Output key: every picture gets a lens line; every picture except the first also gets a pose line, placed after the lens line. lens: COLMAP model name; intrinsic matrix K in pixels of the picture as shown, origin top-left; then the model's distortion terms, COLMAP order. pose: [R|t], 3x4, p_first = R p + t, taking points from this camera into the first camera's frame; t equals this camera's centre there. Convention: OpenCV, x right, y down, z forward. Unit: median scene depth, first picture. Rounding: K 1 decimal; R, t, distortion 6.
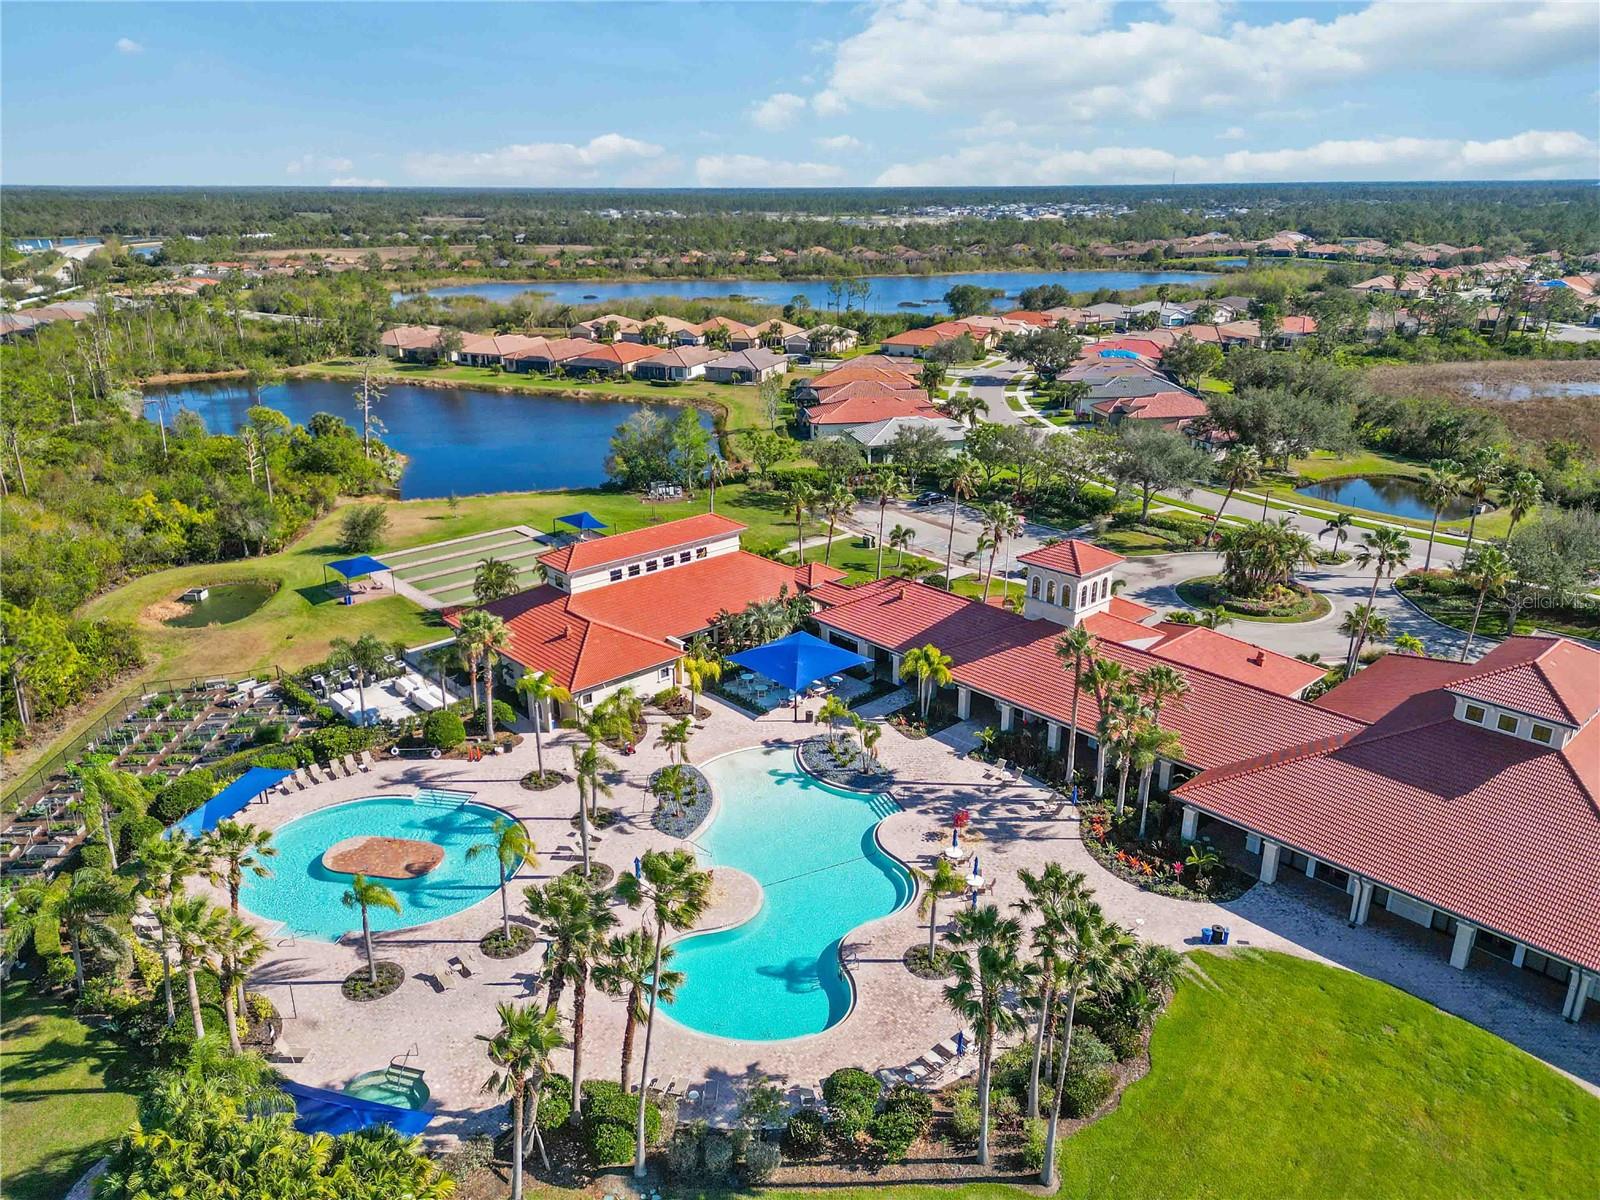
lens RADIAL K [[1105.5, 0, 811.8], [0, 1105.5, 592.8], [0, 0, 1]] dist [0.054514, -0.039509]
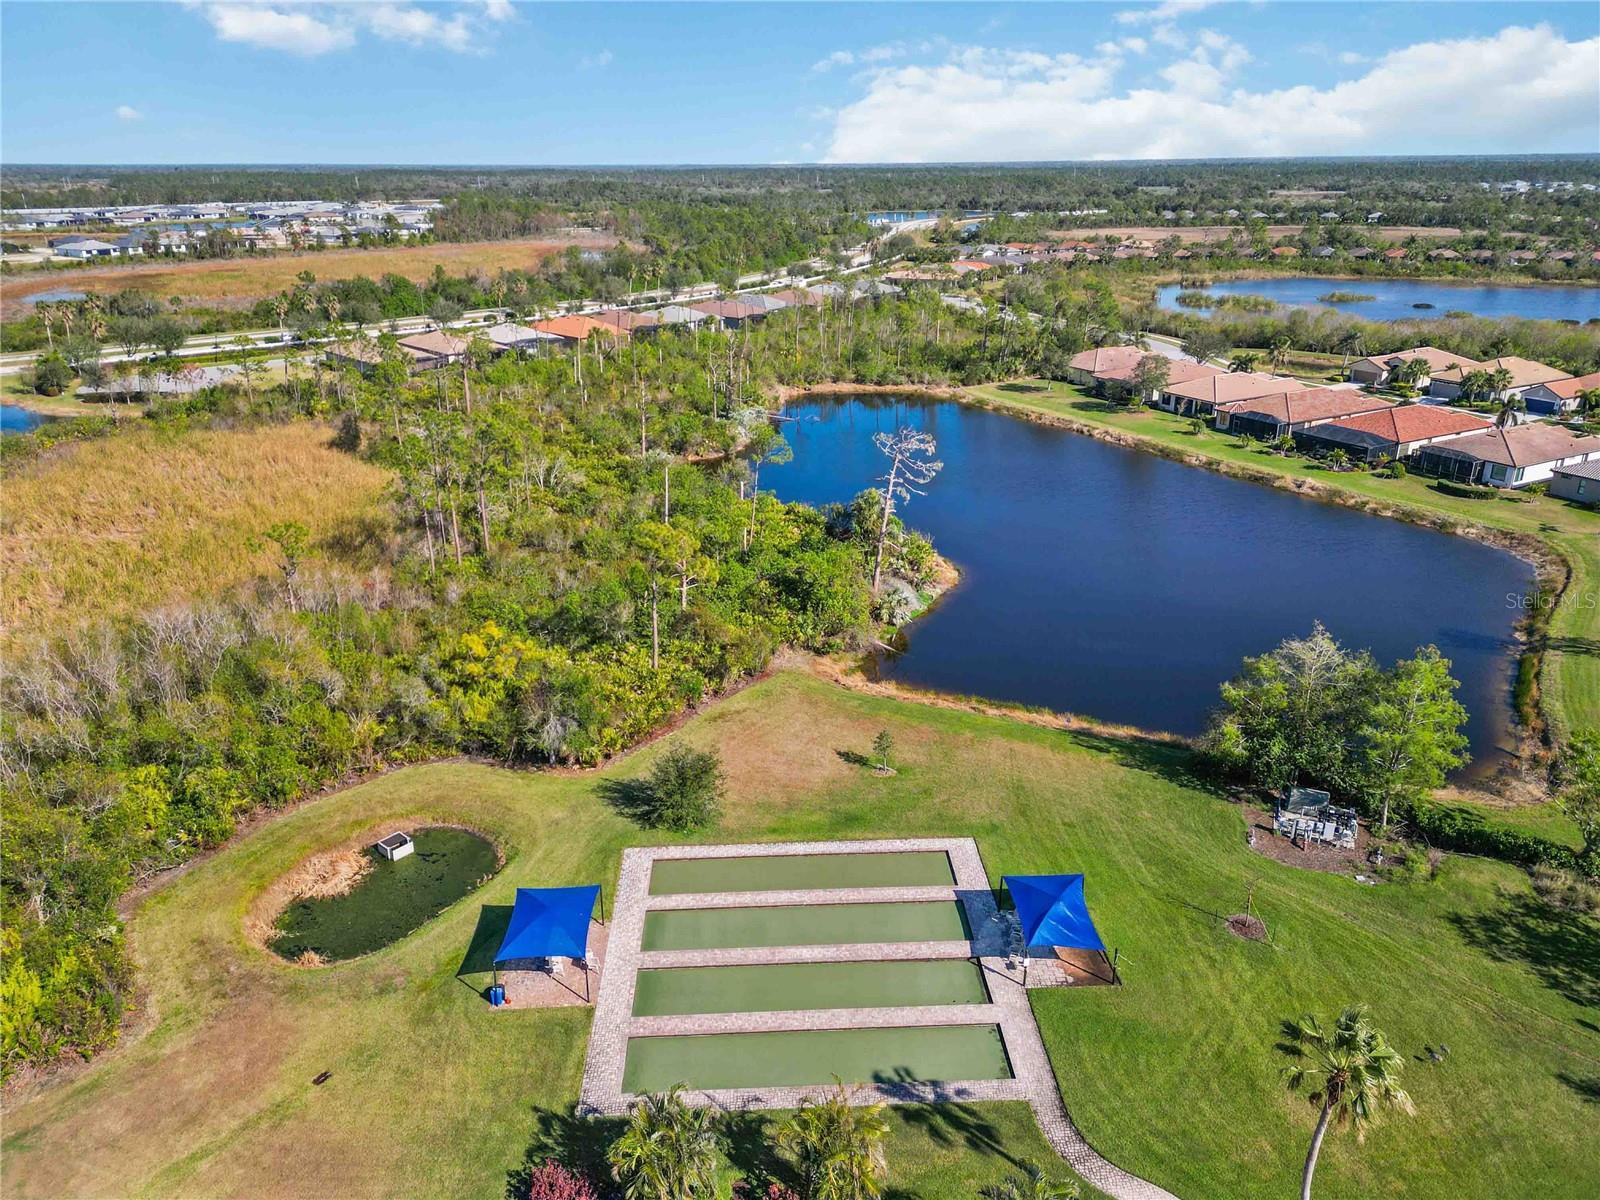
lens RADIAL K [[1105.5, 0, 806.0], [0, 1105.5, 607.4], [0, 0, 1]] dist [0.054514, -0.039509]
pose [[0.758171, 0.237993, -0.607071, -0.018788], [-0.217373, 0.970006, 0.108798, -0.105880], [0.614756, 0.049473, 0.787164, 0.288619]]
